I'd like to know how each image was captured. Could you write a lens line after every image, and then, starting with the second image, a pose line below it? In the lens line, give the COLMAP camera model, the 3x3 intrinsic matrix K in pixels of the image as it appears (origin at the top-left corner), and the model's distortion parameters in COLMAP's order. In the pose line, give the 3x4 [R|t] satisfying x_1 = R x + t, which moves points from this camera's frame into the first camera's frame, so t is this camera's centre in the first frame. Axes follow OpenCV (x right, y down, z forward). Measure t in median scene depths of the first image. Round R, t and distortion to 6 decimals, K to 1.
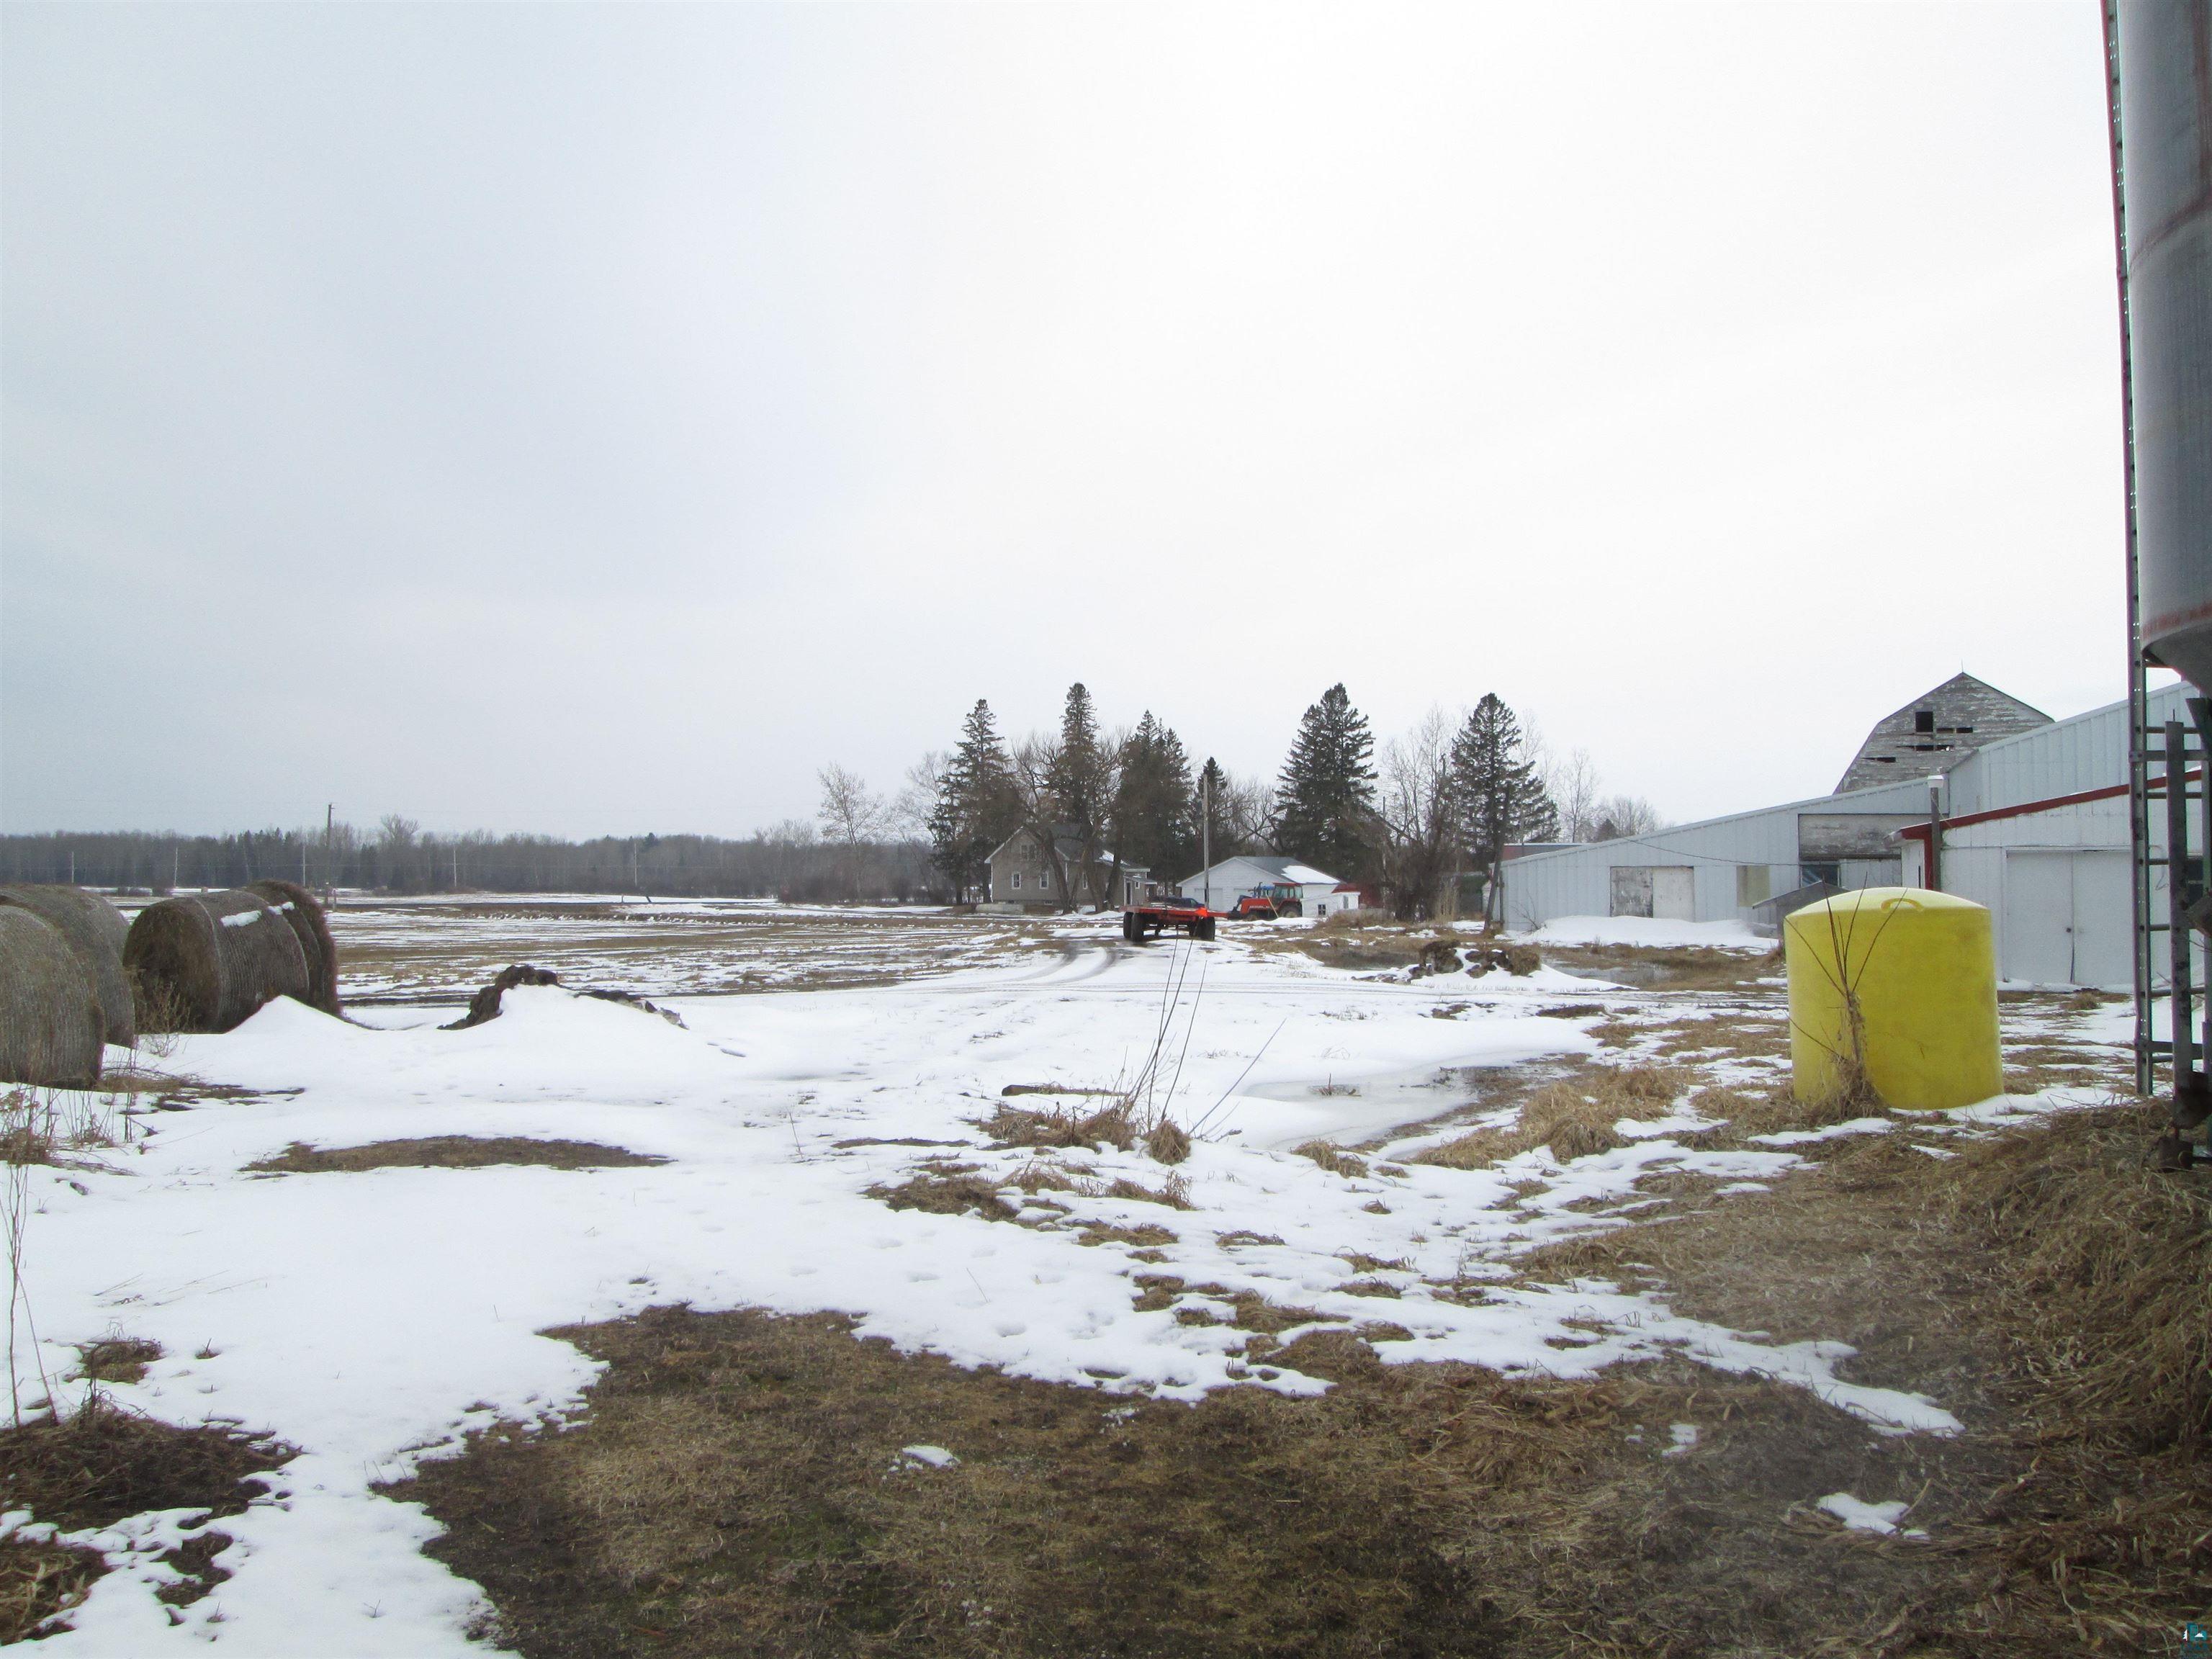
lens RADIAL K [[1814.3, 0, 1116.7], [0, 1814.3, 829.6], [0, 0, 1]] dist [-0.059173, 0.025310]
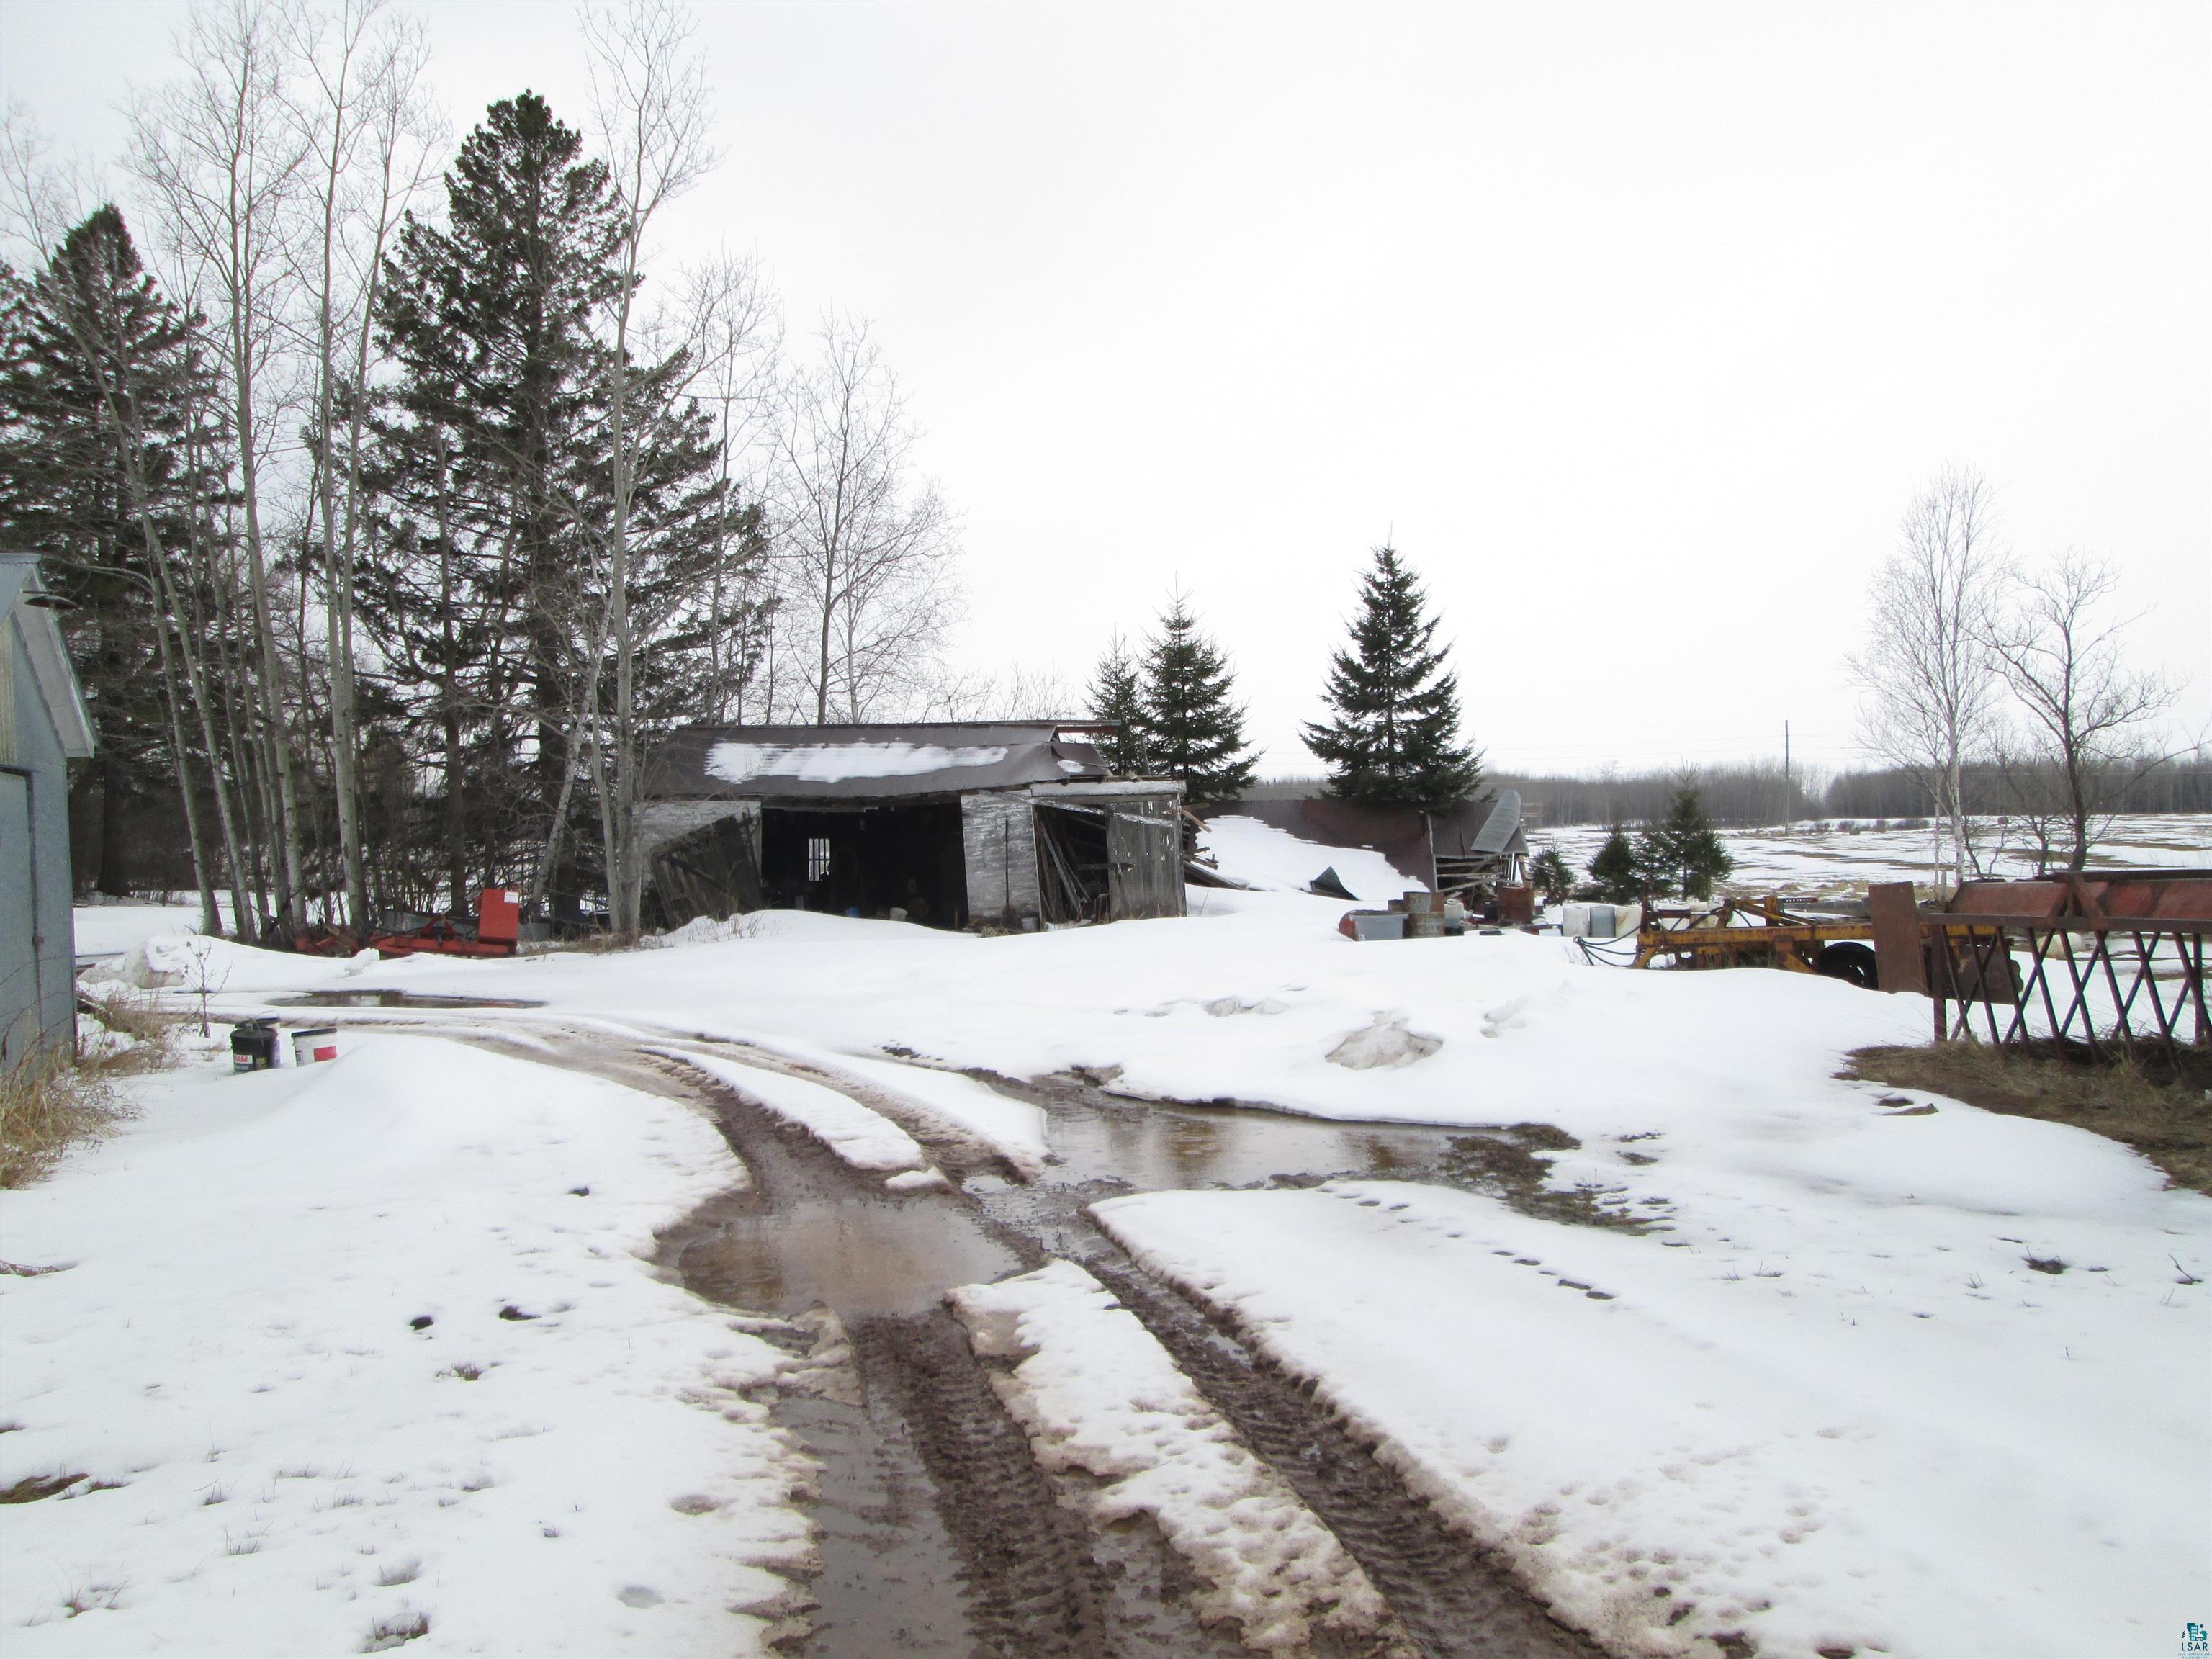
lens RADIAL K [[1814.3, 0, 1116.7], [0, 1814.3, 829.6], [0, 0, 1]] dist [-0.059173, 0.025310]
pose [[0.906974, -0.005250, 0.421153, 0.171356], [0.002163, 0.999967, 0.007808, 0.032917], [-0.421180, -0.006170, 0.906956, 0.710931]]
